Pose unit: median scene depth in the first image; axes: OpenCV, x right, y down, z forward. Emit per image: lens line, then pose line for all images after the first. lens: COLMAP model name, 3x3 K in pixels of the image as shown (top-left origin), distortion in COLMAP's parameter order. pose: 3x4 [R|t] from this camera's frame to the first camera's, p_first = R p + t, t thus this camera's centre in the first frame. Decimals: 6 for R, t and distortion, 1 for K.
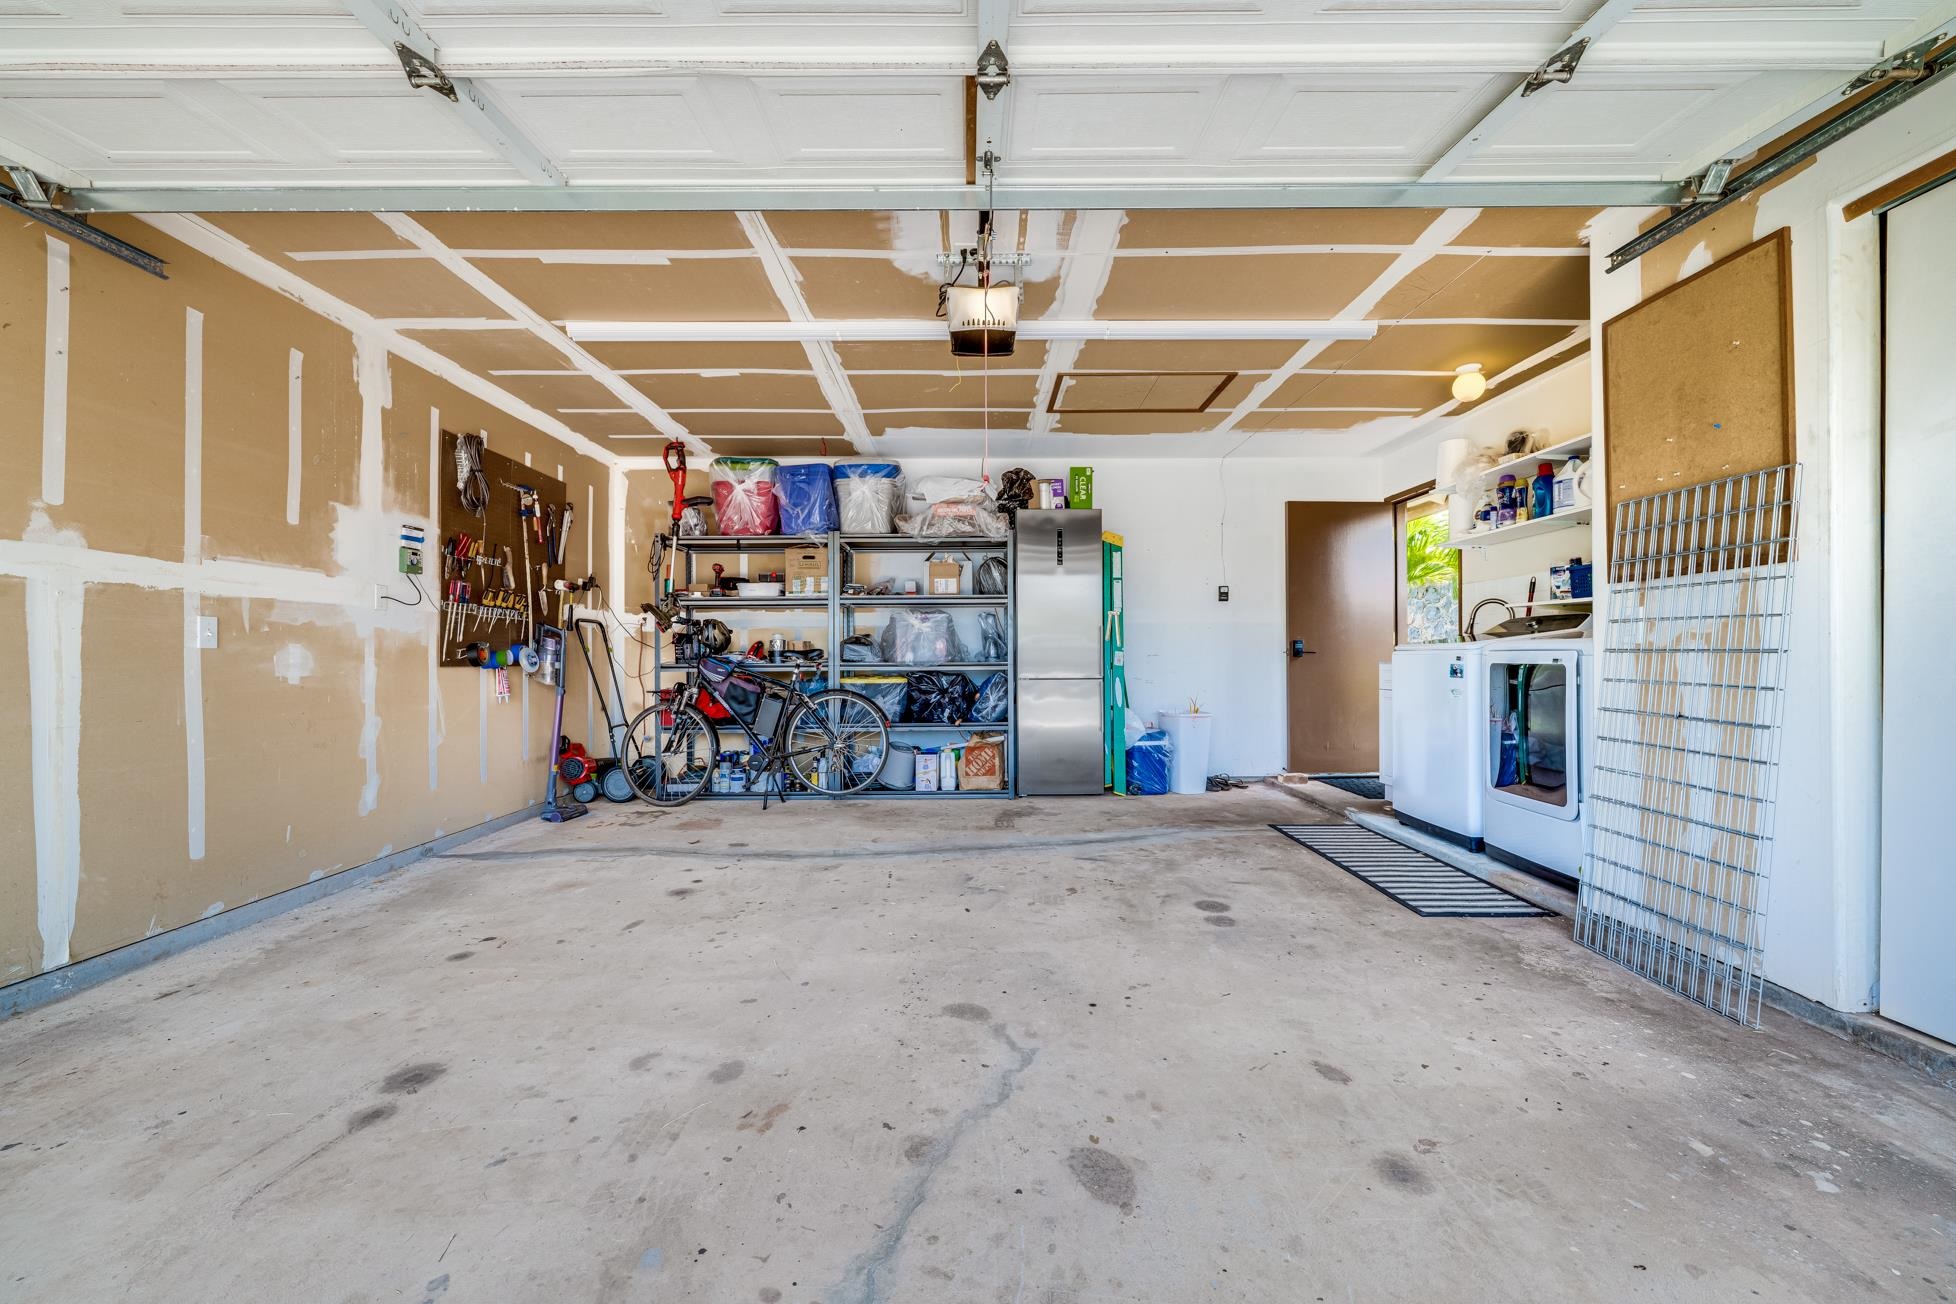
lens RADIAL K [[779.8, 0, 975.2], [0, 779.8, 651.8], [0, 0, 1]] dist [0.001122, -0.000139]
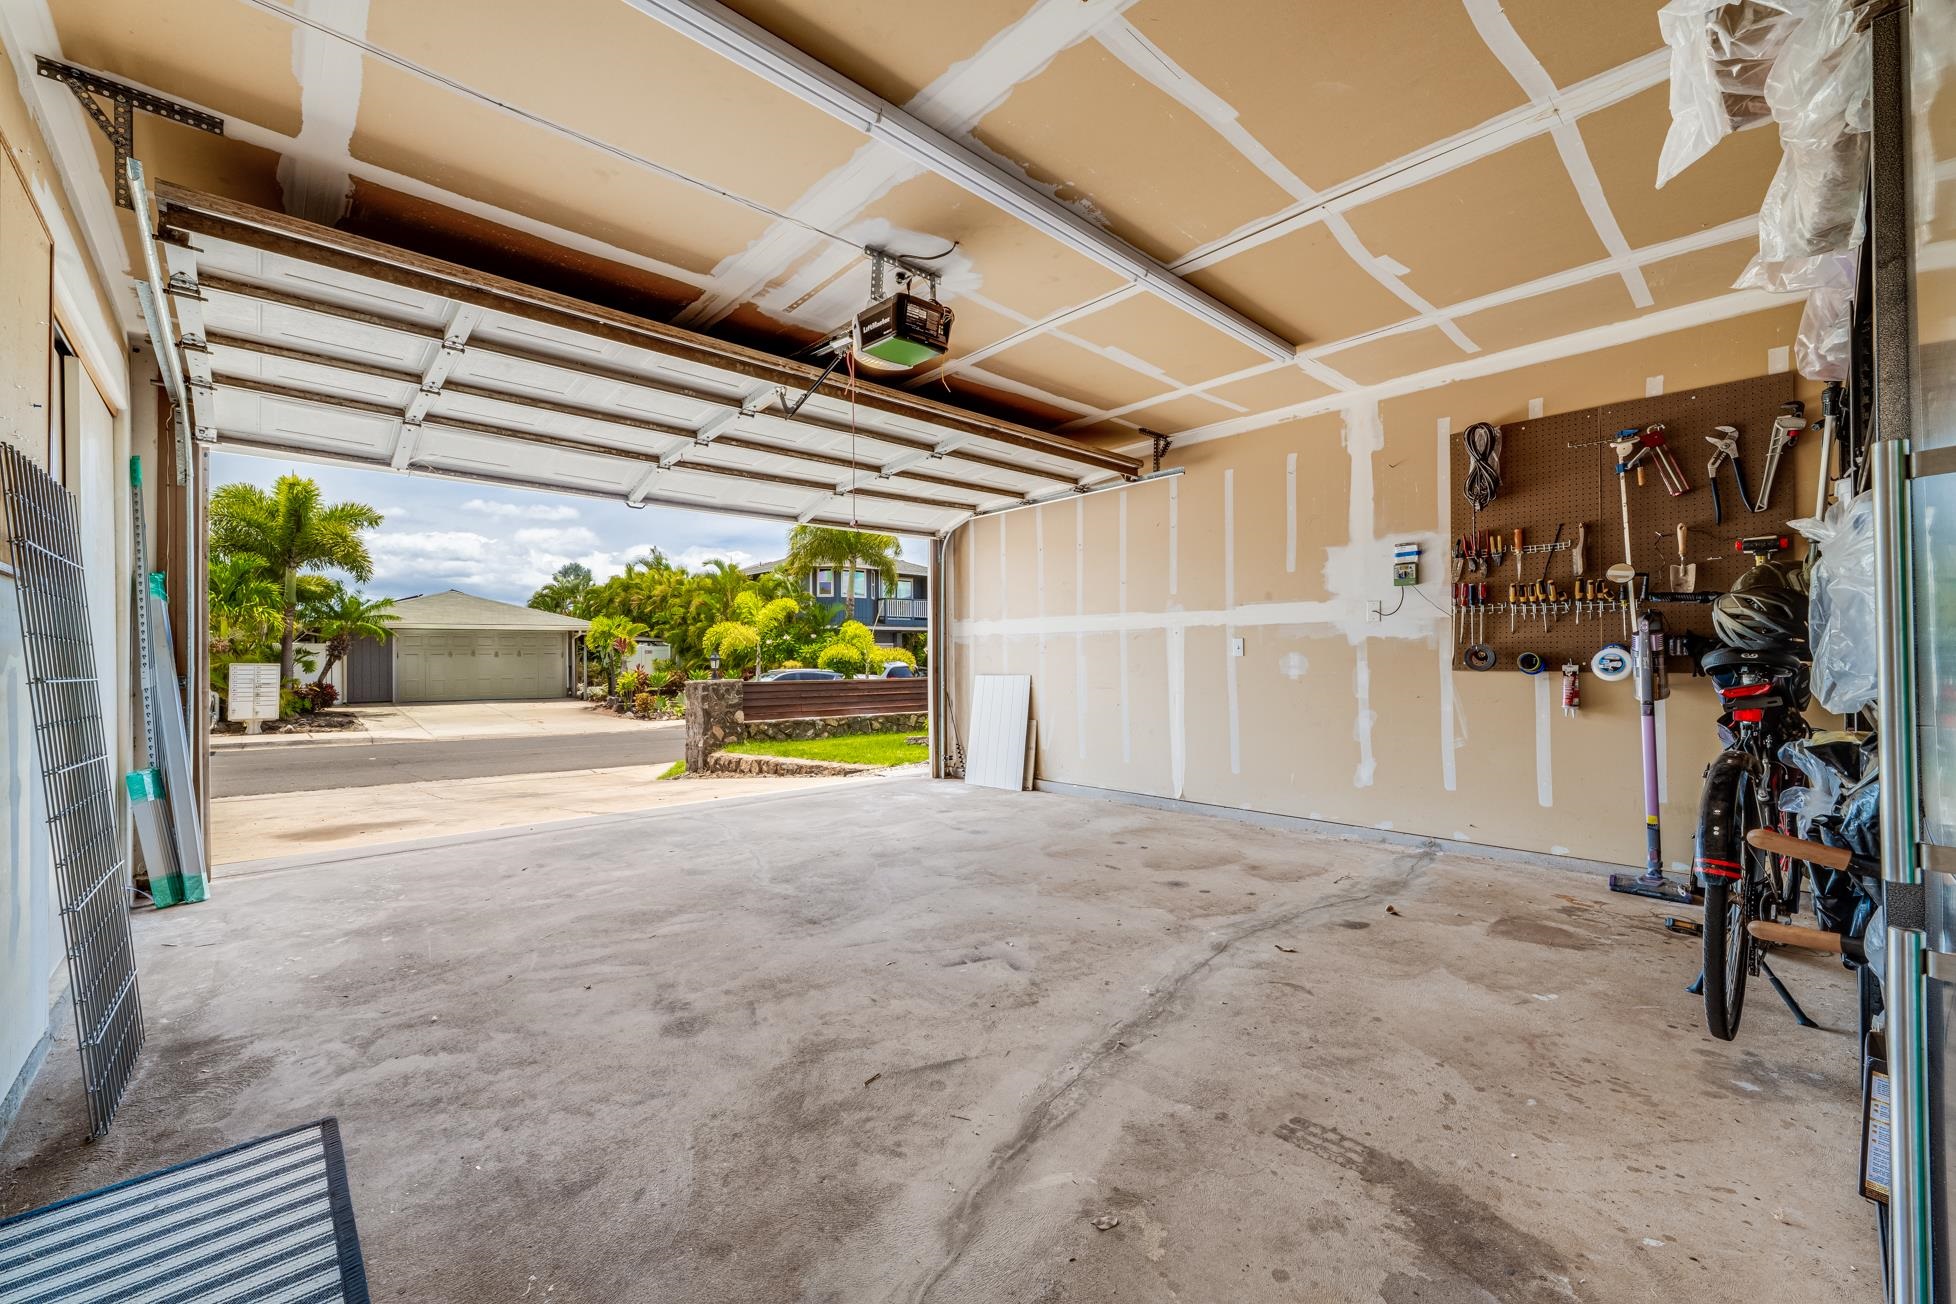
lens RADIAL K [[779.8, 0, 975.2], [0, 779.8, 651.8], [0, 0, 1]] dist [0.001122, -0.000139]
pose [[-0.728617, 0.003993, -0.684909, 0.535053], [0.014987, 0.999837, -0.010114, -0.004783], [0.684757, -0.017634, -0.728558, 1.534787]]
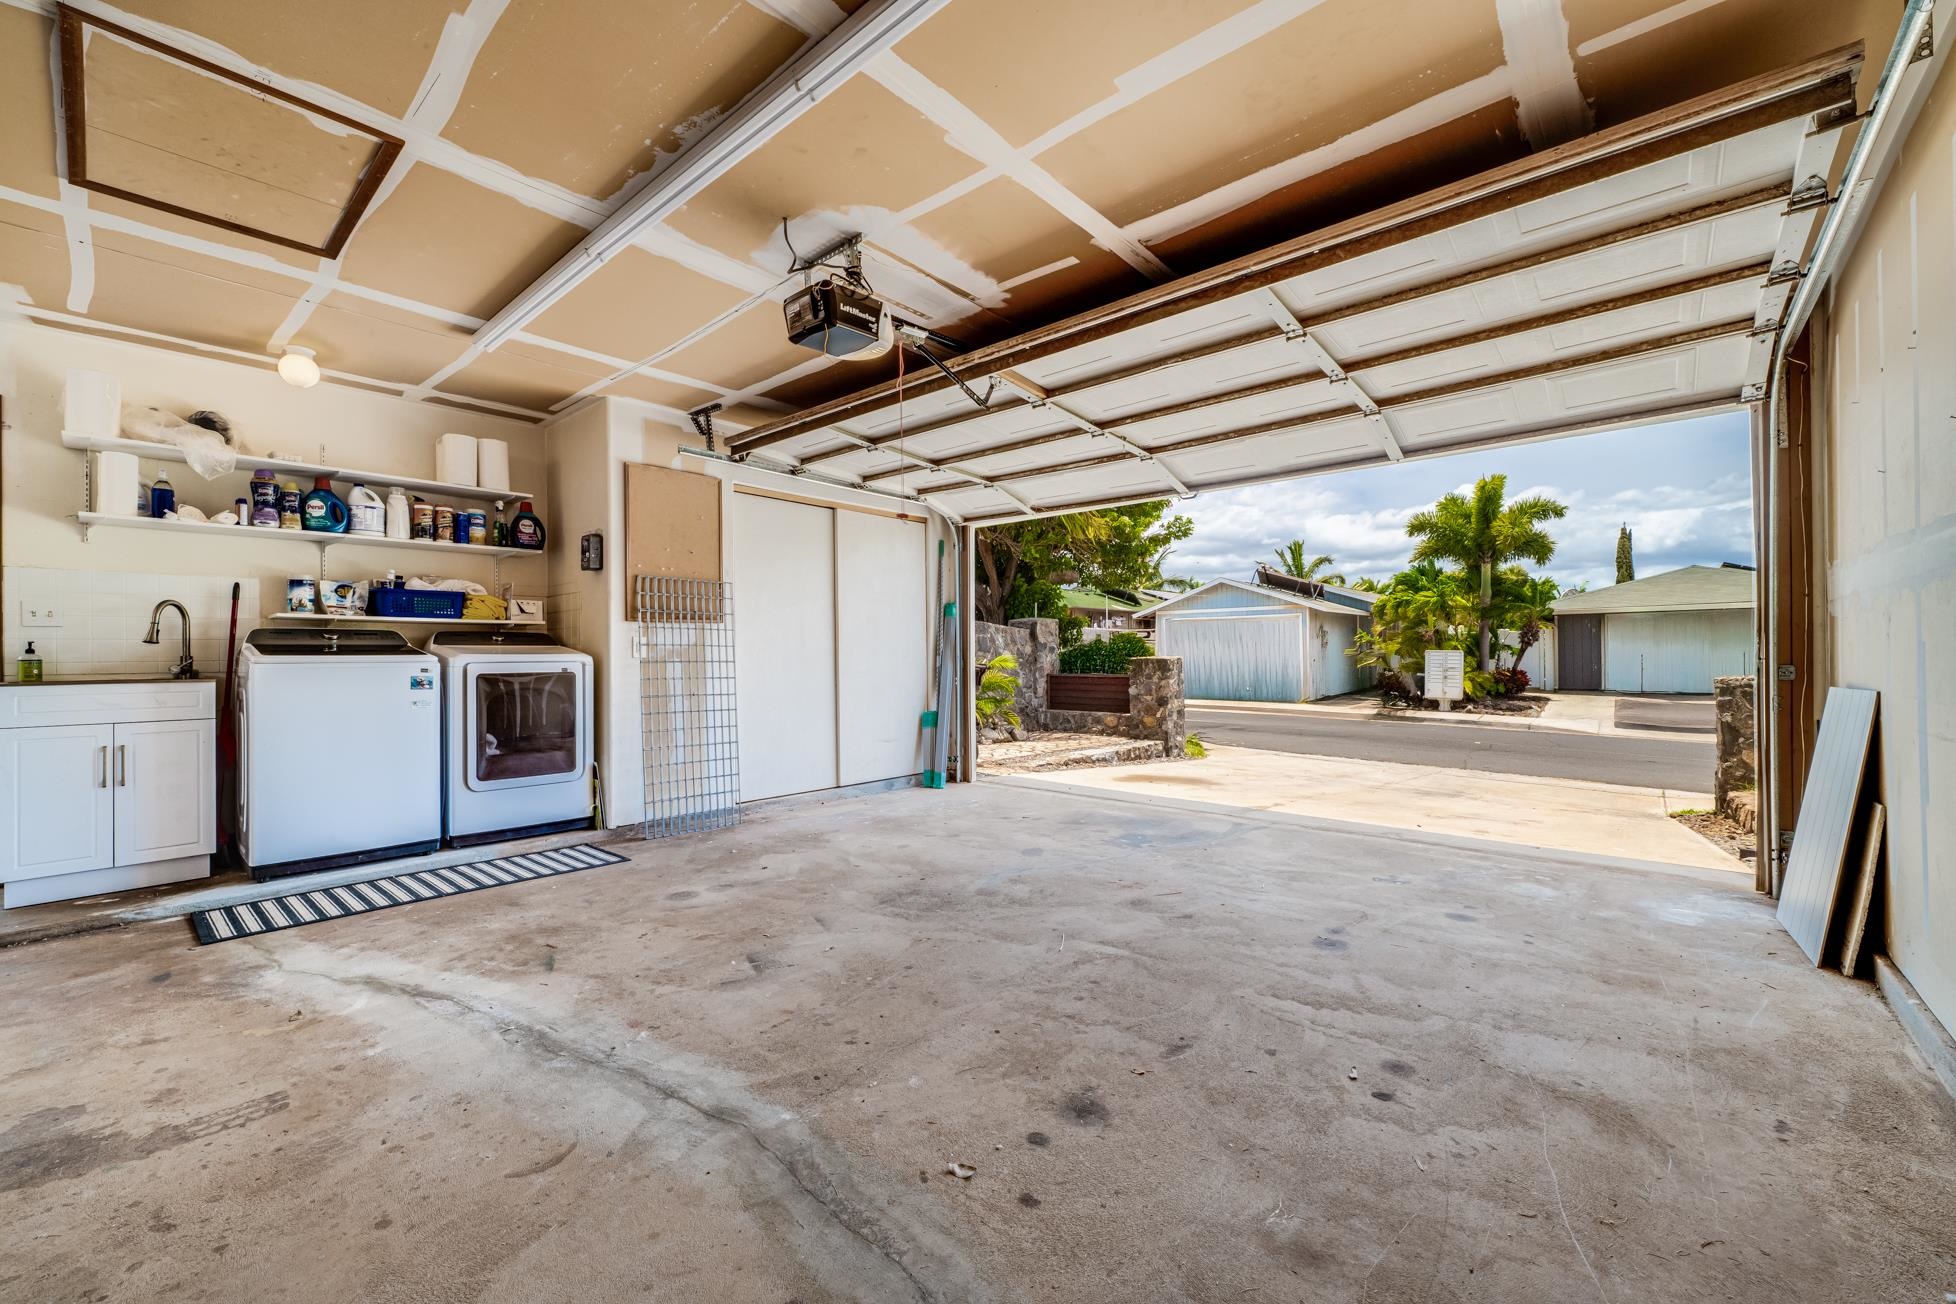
lens RADIAL K [[779.8, 0, 975.2], [0, 779.8, 651.8], [0, 0, 1]] dist [0.001122, -0.000139]
pose [[-0.751226, 0.011989, 0.659936, -0.653125], [0.006496, 0.999921, -0.010771, -0.000178], [-0.660013, -0.003805, -0.751245, 1.392932]]
